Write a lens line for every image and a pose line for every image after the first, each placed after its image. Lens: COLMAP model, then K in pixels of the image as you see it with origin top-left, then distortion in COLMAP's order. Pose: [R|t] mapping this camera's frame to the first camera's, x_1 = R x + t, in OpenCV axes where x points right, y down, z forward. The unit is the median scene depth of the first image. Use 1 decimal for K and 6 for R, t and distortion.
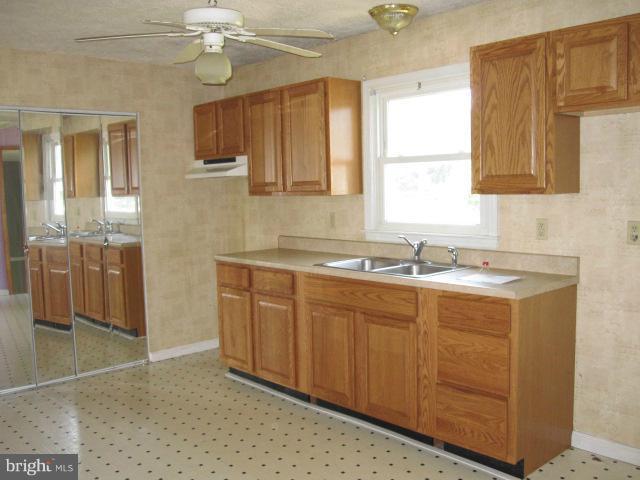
lens RADIAL K [[619.6, 0, 320.0], [0, 619.6, 240.0], [0, 0, 1]] dist [-0.071373, 0.011141]
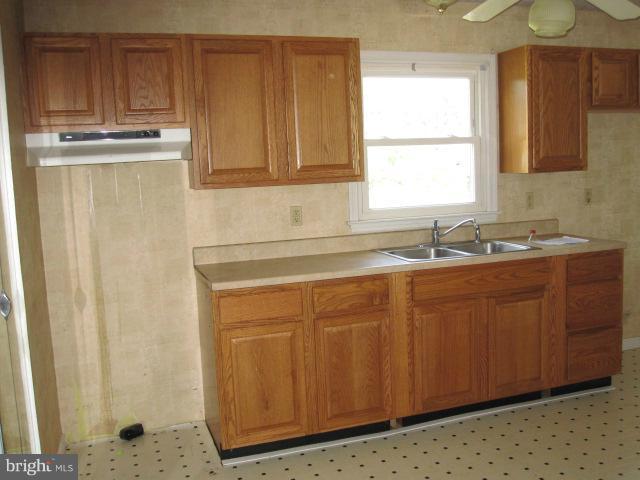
lens RADIAL K [[619.6, 0, 320.0], [0, 619.6, 240.0], [0, 0, 1]] dist [-0.071373, 0.011141]
pose [[0.401654, -0.102718, 0.910013, -0.824324], [0.110852, 0.991836, 0.063027, -0.055609], [-0.909058, 0.075561, 0.409762, 0.760707]]
